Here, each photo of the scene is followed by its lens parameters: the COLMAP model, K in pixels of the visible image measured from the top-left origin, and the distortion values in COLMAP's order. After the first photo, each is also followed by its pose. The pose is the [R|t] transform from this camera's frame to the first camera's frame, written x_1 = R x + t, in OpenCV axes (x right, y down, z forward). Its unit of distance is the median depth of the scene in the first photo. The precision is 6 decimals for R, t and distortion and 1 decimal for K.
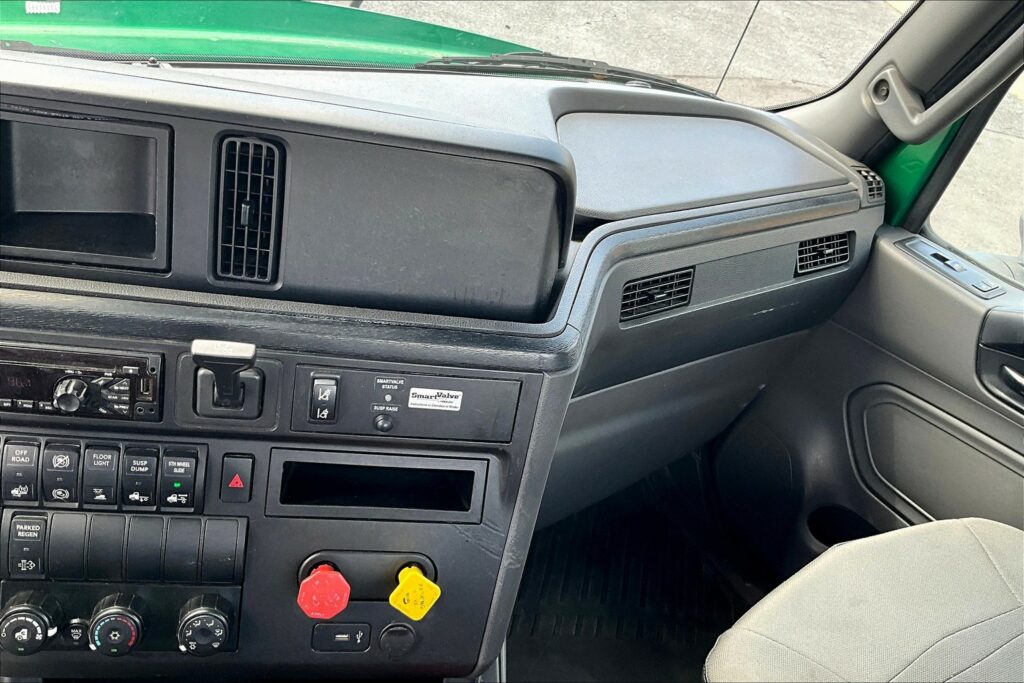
lens RADIAL K [[832.1, 0, 514.4], [0, 832.1, 346.3], [0, 0, 1]] dist [0.067679, -0.143670]
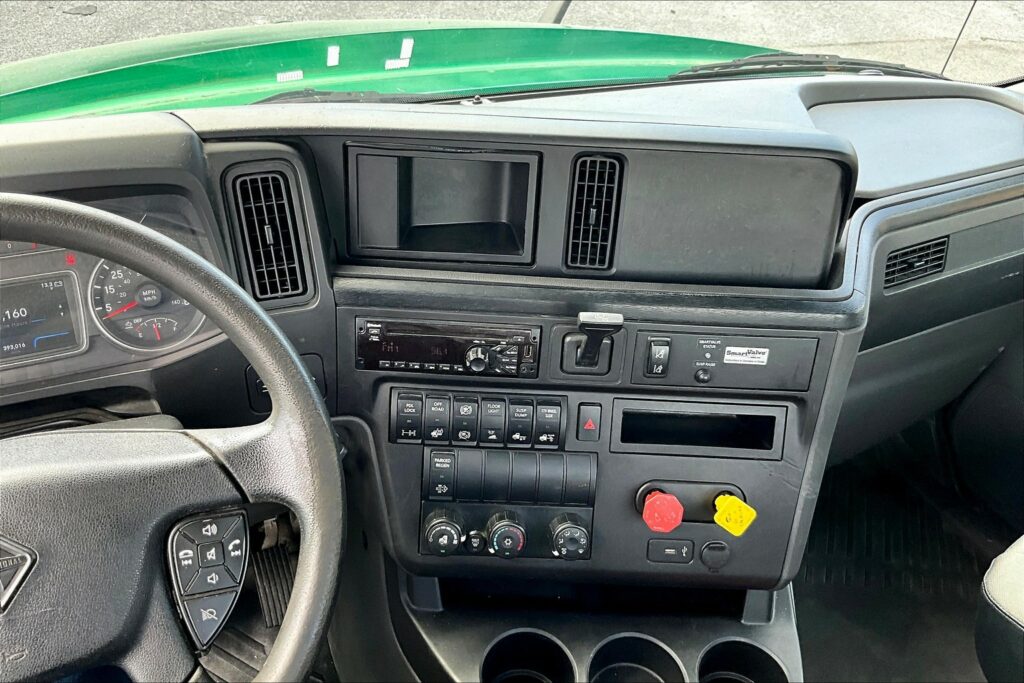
lens RADIAL K [[840.2, 0, 512.0], [0, 840.2, 341.5], [0, 0, 1]] dist [0.060701, -0.159889]
pose [[0.980493, -0.039296, -0.192585, -0.191757], [0.039880, 0.999204, -0.000843, 0.029855], [0.192465, -0.006854, 0.981280, -0.281728]]
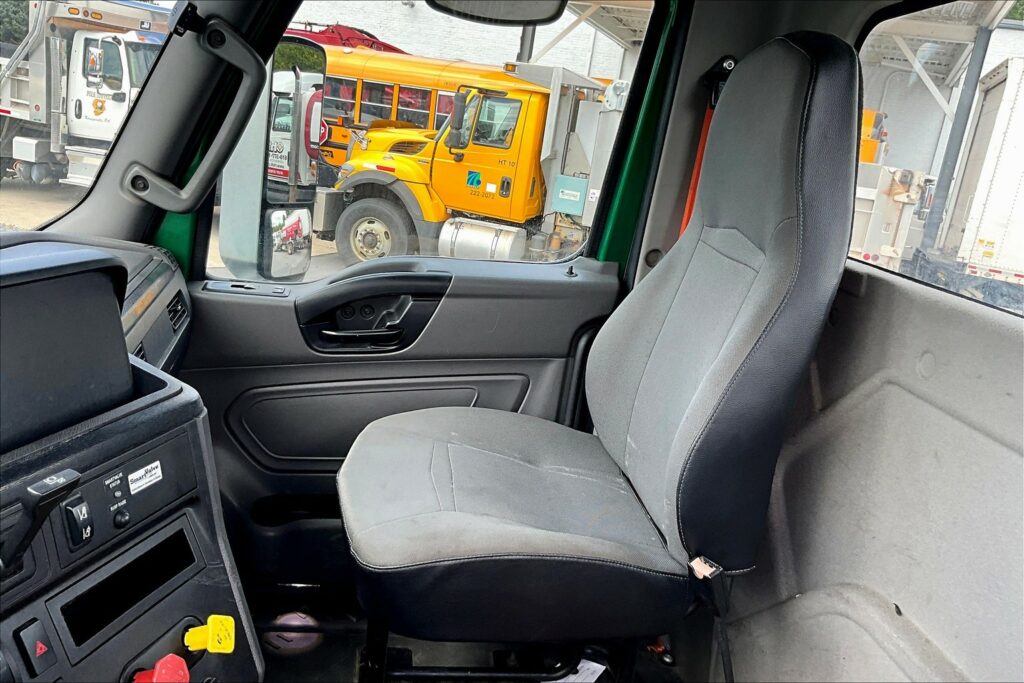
lens RADIAL K [[832.1, 0, 514.4], [0, 832.1, 346.3], [0, 0, 1]] dist [0.067679, -0.143670]
pose [[0.404456, -0.373747, 0.834703, -0.769612], [0.481265, 0.863074, 0.153253, -0.022864], [-0.777689, 0.339729, 0.528947, -0.048986]]
